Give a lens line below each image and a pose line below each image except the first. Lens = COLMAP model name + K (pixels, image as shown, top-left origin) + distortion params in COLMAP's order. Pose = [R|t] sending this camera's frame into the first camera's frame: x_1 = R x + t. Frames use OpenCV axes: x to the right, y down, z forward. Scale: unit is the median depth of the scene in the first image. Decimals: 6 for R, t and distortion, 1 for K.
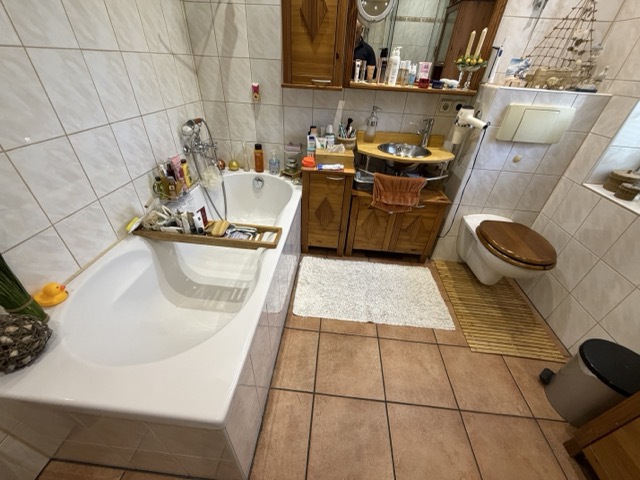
lens RADIAL K [[254.3, 0, 319.3], [0, 254.3, 239.7], [0, 0, 1]] dist [0.000001, -0.000074]
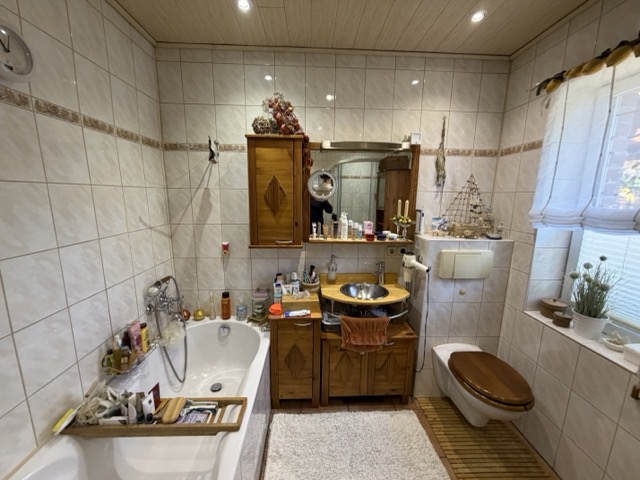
lens RADIAL K [[254.3, 0, 319.6], [0, 254.3, 240.0], [0, 0, 1]] dist [0.000001, -0.000074]
pose [[0.990687, -0.057059, 0.123625, 0.024816], [0.103287, 0.906538, -0.409293, -0.136105], [-0.088717, 0.418250, 0.903989, -0.063641]]
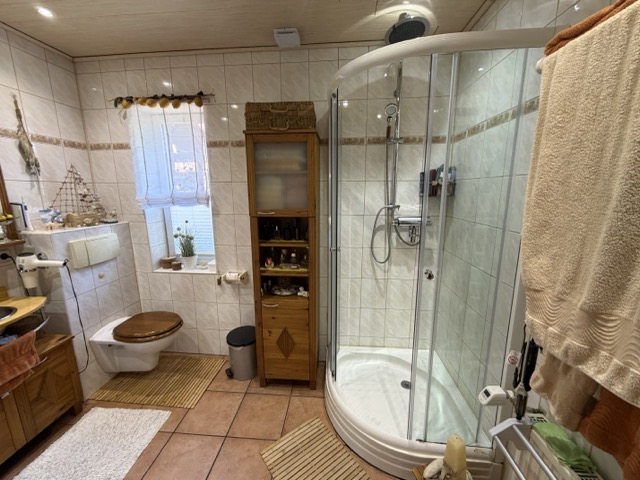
lens RADIAL K [[254.3, 0, 318.2], [0, 254.3, 239.4], [0, 0, 1]] dist [0.000001, -0.000074]
pose [[-0.005656, -0.239937, 0.970772, -0.384997], [0.573358, 0.794586, 0.199732, -0.106861], [-0.819285, 0.557730, 0.133076, -0.112721]]
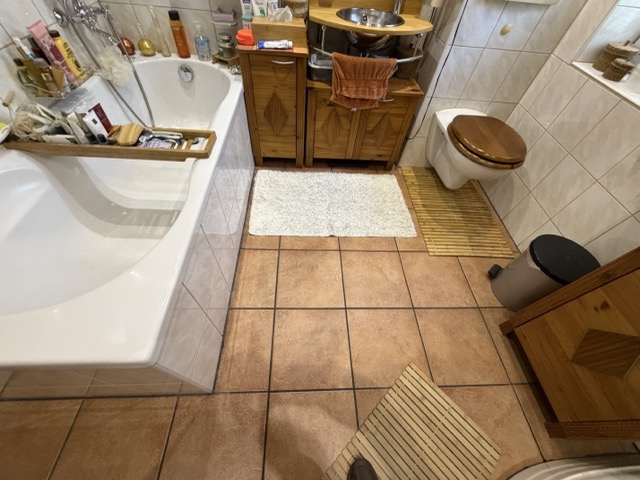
lens RADIAL K [[254.3, 0, 319.0], [0, 254.3, 239.2], [0, 0, 1]] dist [0.000001, -0.000074]
pose [[0.992677, -0.079520, 0.090937, 0.064720], [0.046629, 0.946669, 0.318817, 0.029462], [-0.111440, -0.312242, 0.943444, 0.099940]]
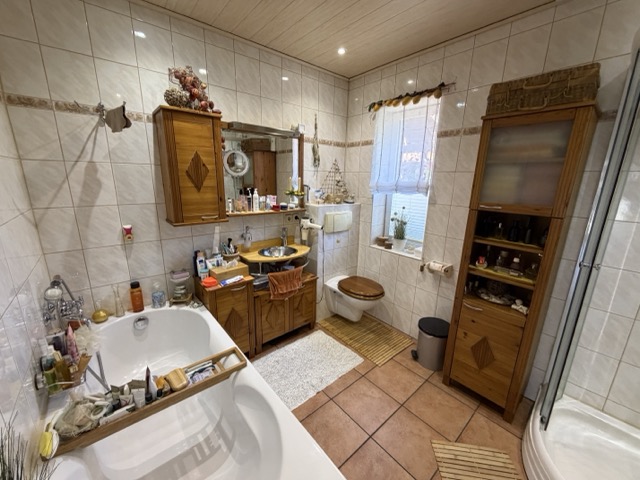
lens RADIAL K [[254.3, 0, 319.1], [0, 254.3, 239.5], [0, 0, 1]] dist [0.000001, -0.000074]
pose [[0.702192, -0.201451, 0.682893, -0.460874], [0.417389, 0.893511, -0.165602, -0.107958], [-0.576812, 0.401317, 0.711500, -0.114798]]
